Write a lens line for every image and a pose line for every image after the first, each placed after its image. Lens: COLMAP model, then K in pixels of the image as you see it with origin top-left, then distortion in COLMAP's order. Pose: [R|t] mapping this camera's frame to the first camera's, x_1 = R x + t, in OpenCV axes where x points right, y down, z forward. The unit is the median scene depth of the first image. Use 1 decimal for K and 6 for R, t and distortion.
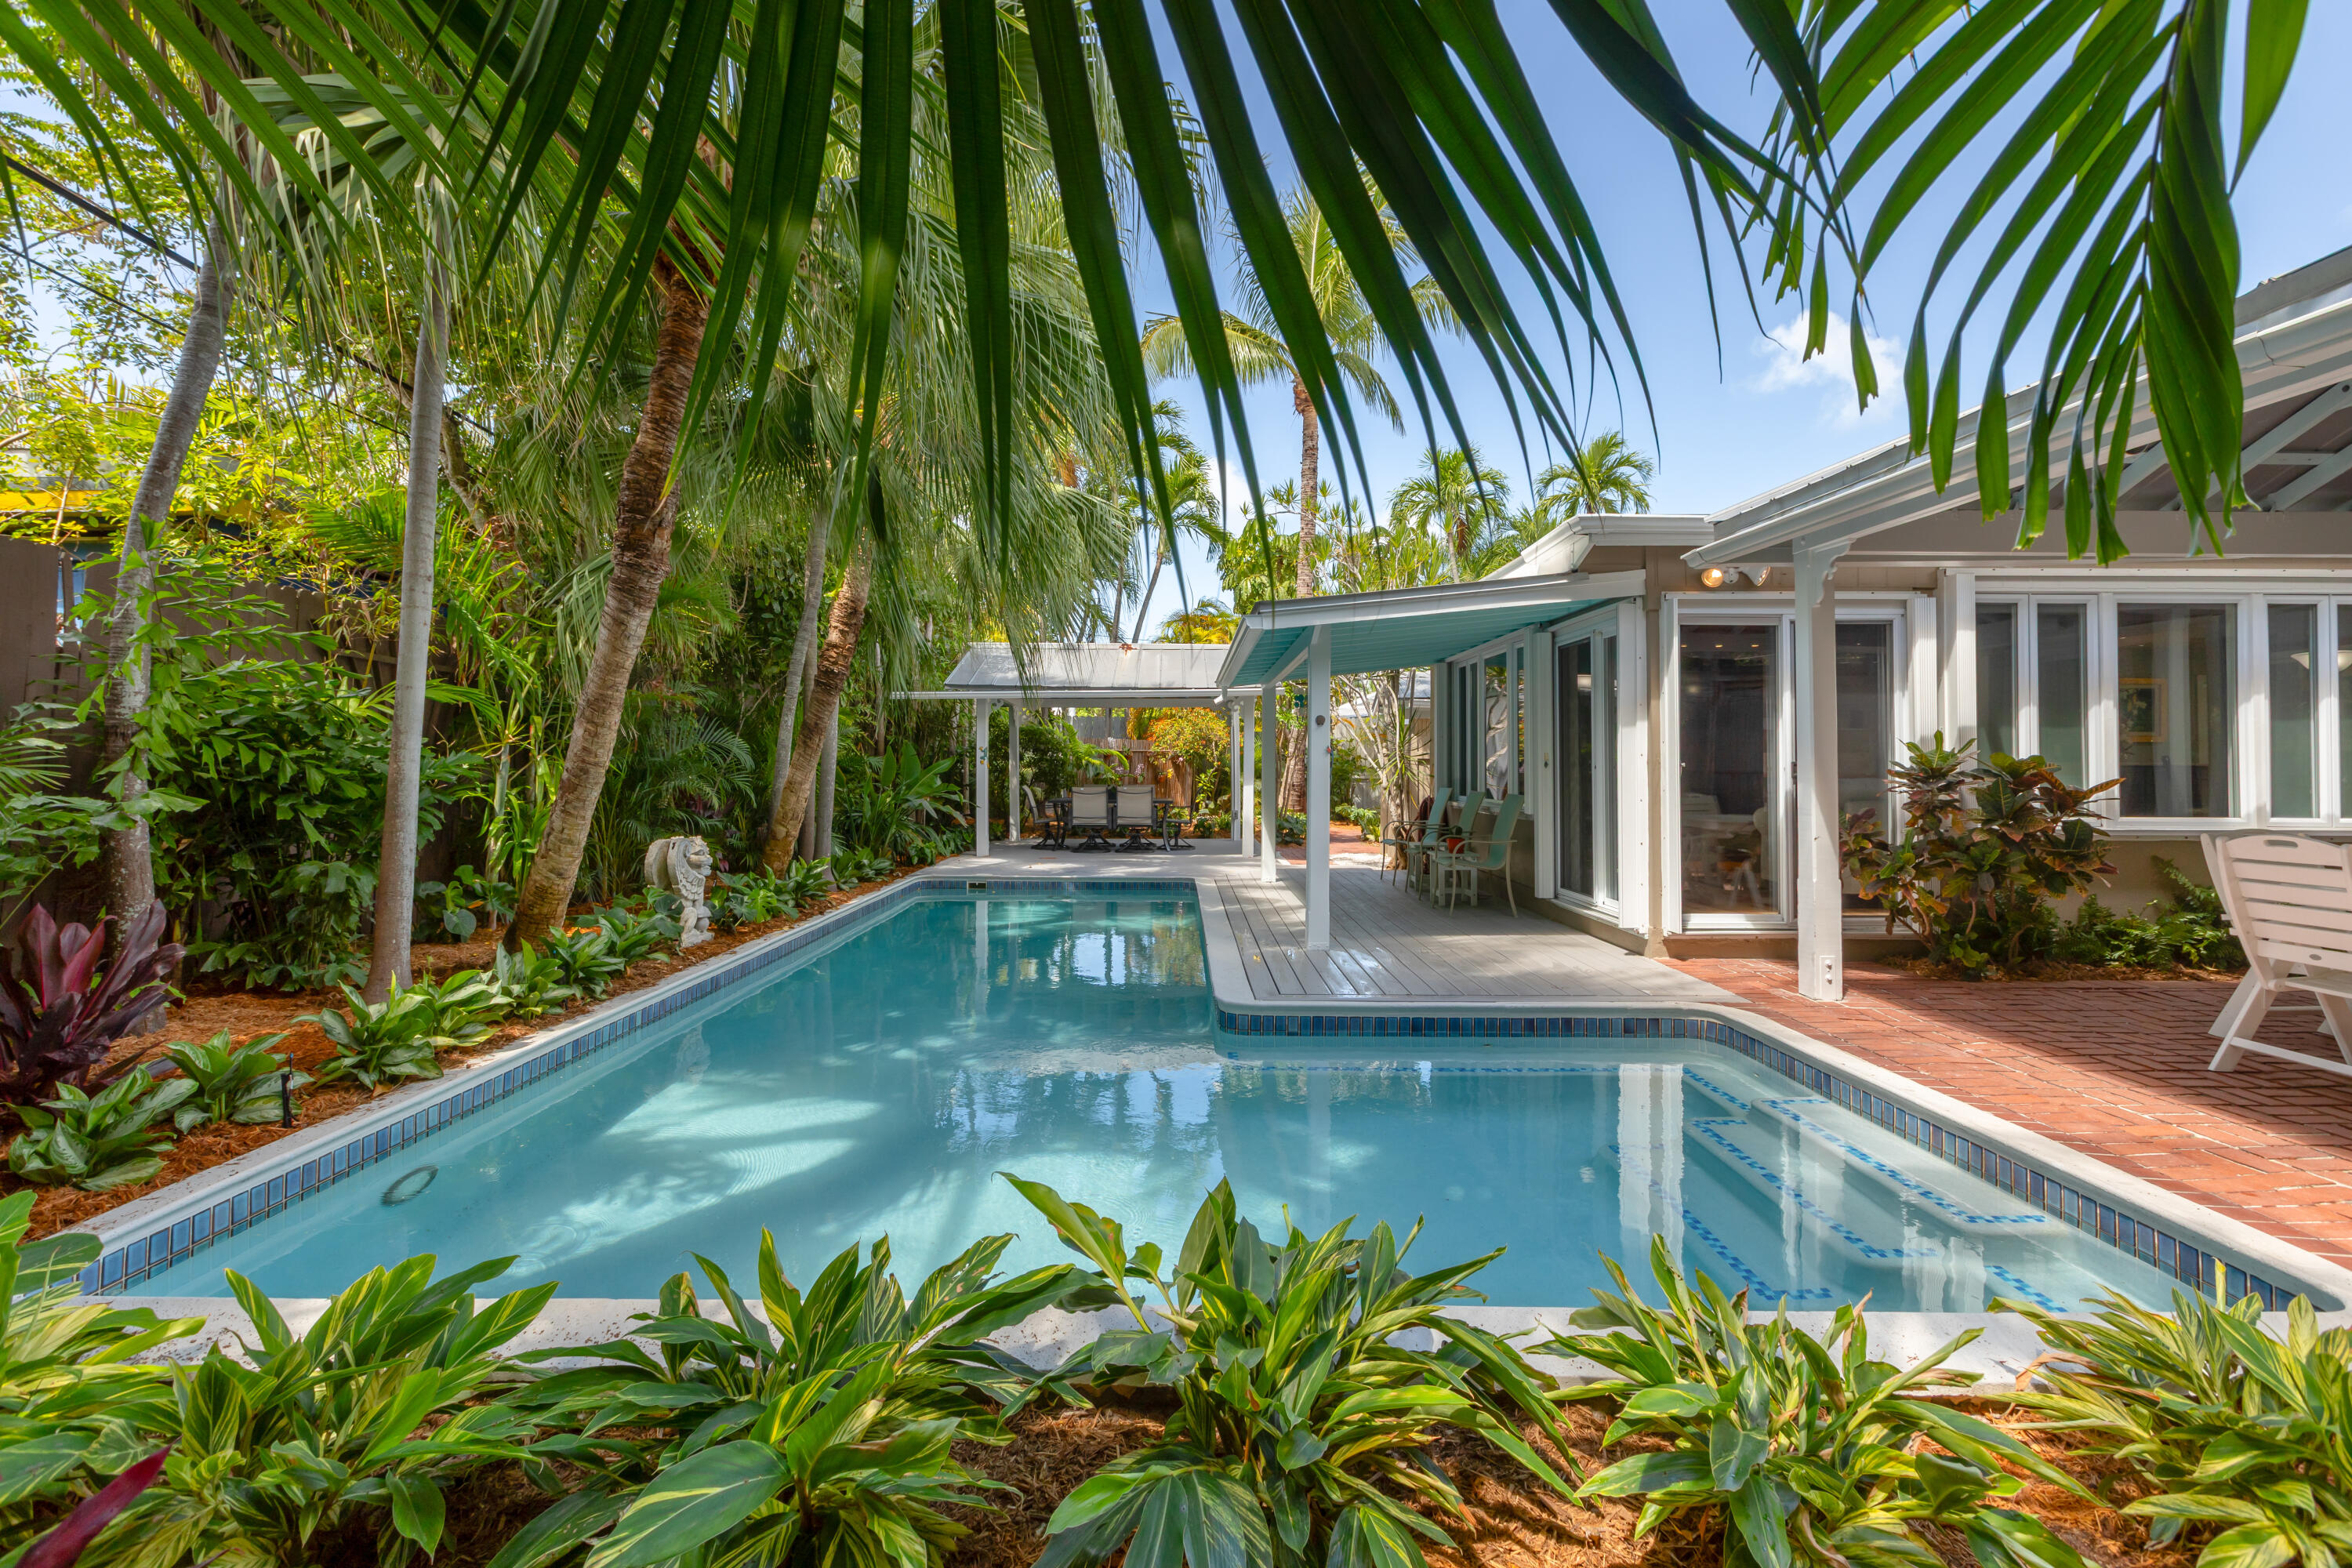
lens RADIAL K [[1026.0, 0, 1182.1], [0, 1026.0, 759.1], [0, 0, 1]] dist [-0.001853, 0.000059]
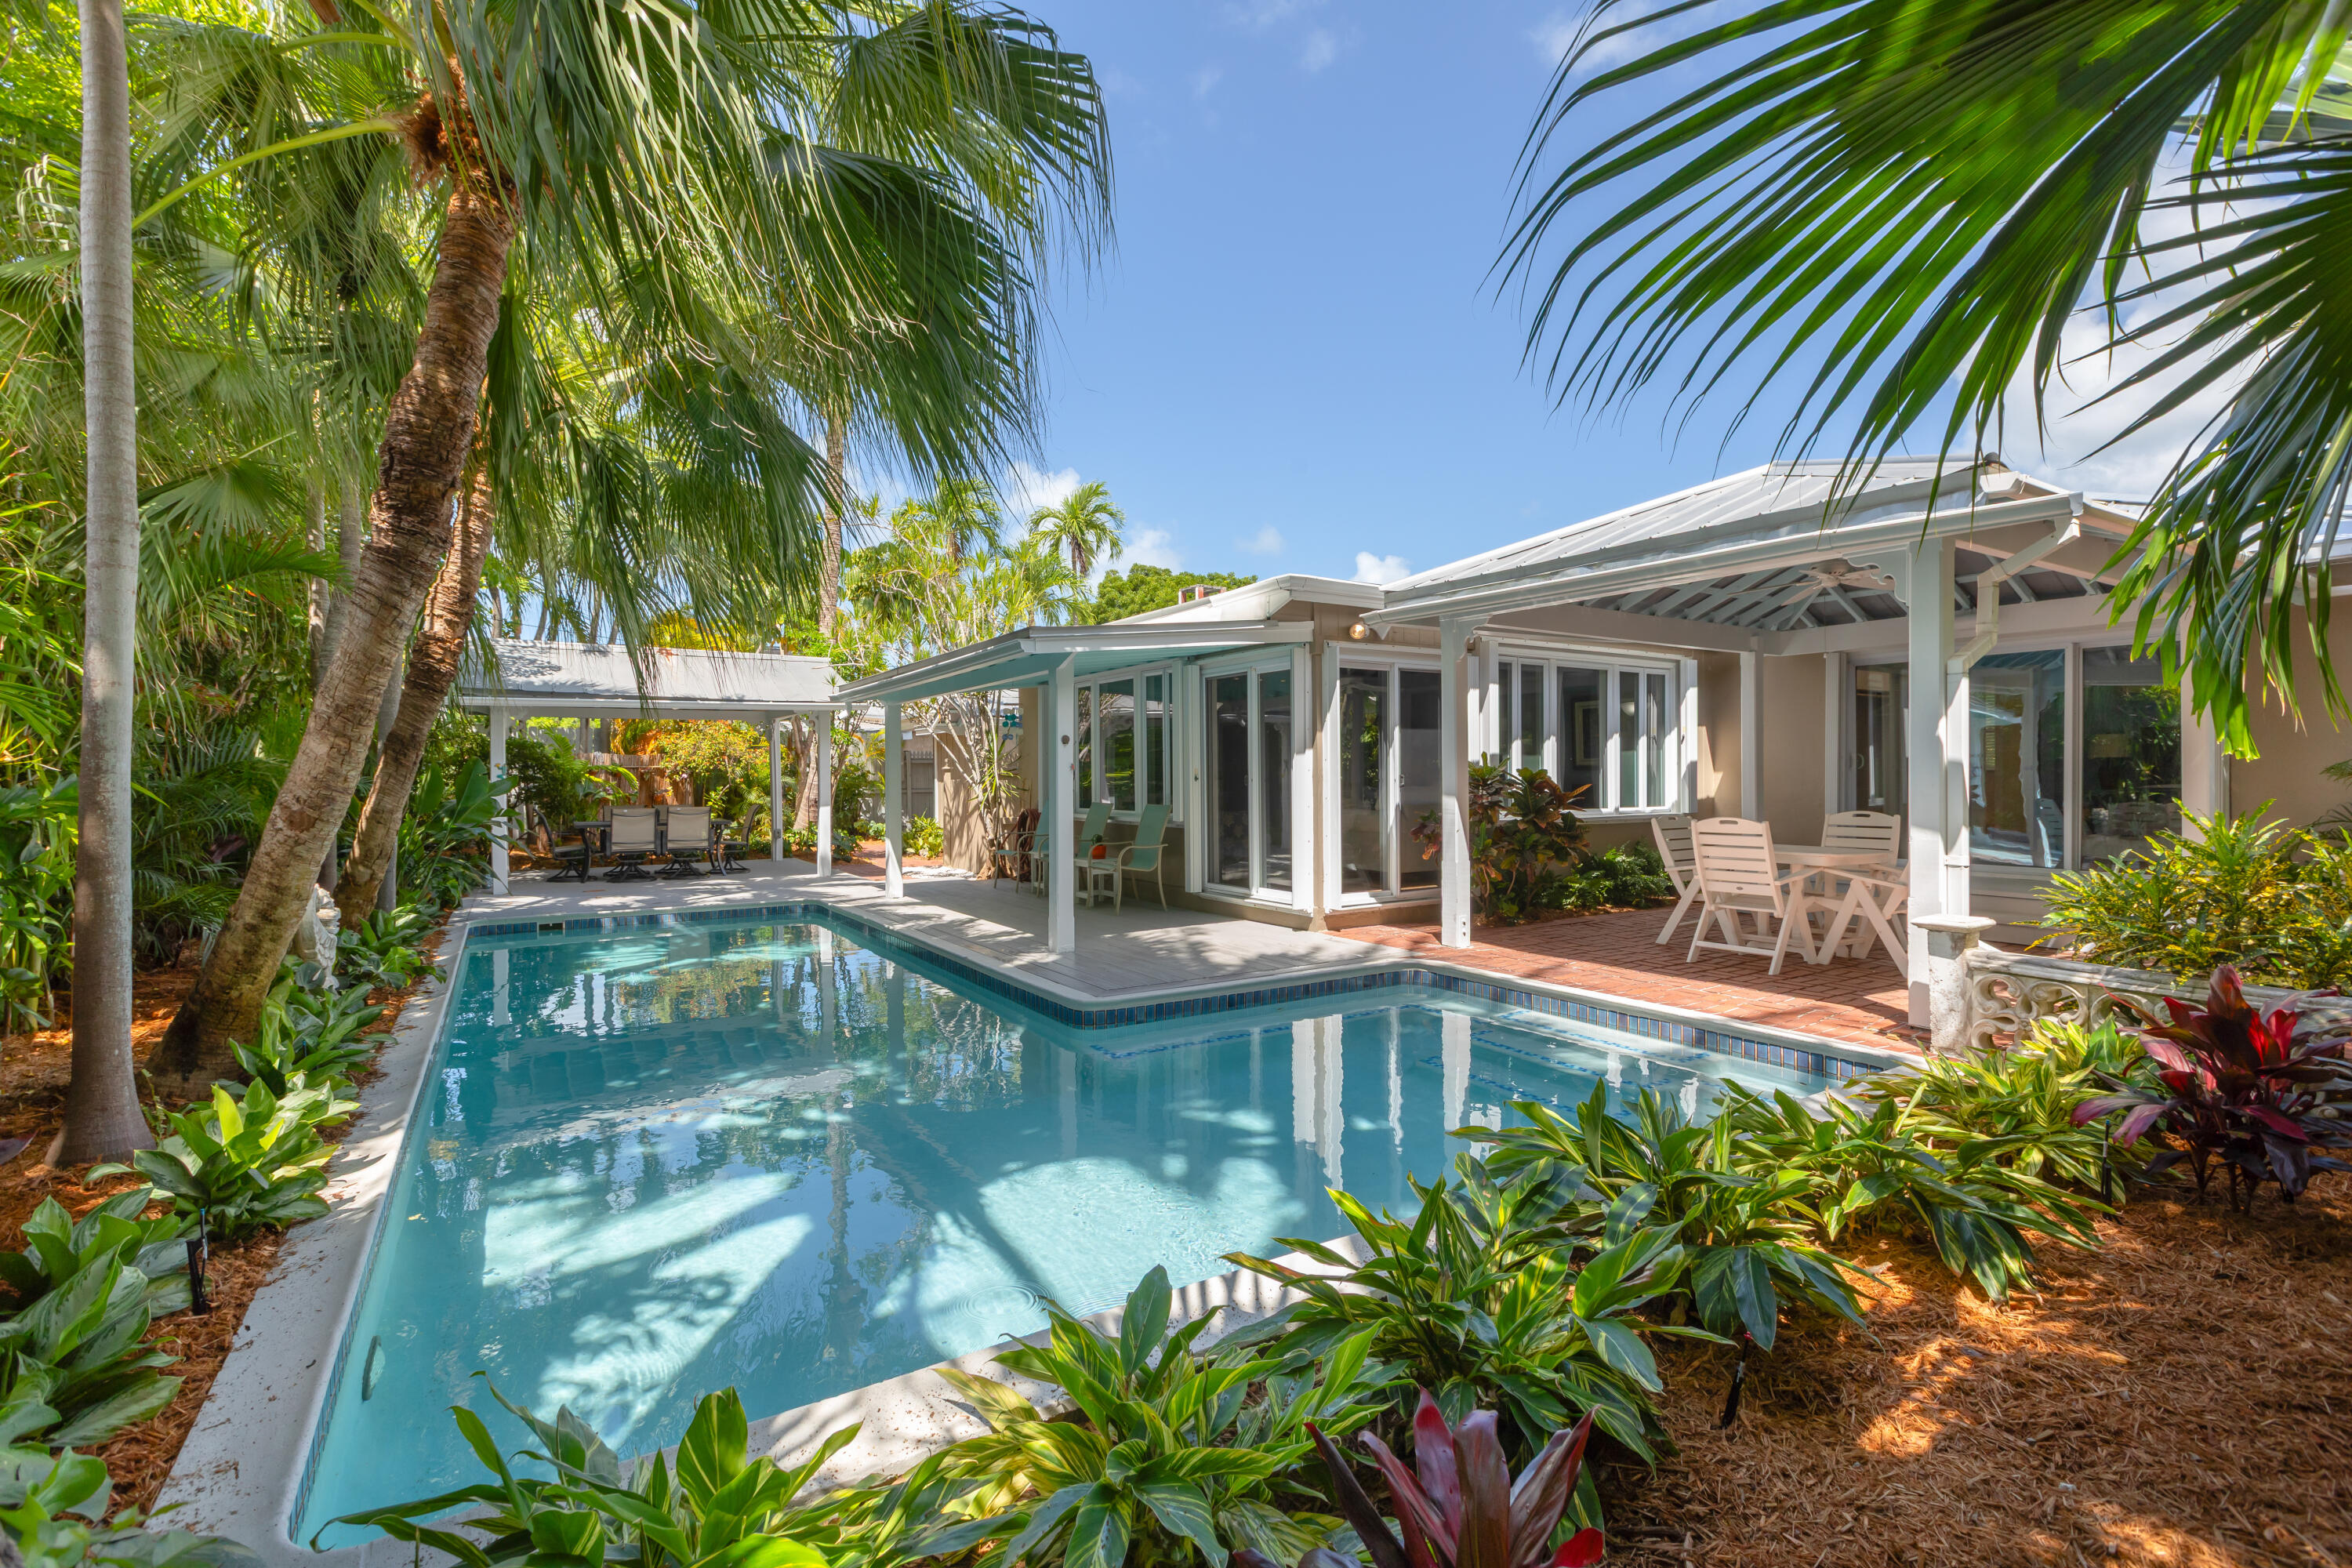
lens RADIAL K [[1026.0, 0, 1115.2], [0, 1026.0, 777.3], [0, 0, 1]] dist [-0.001853, 0.000059]
pose [[0.839755, -0.012419, 0.542823, -0.432779], [0.008051, 0.999913, 0.010422, -0.010587], [-0.542906, -0.004381, 0.839782, 0.082646]]
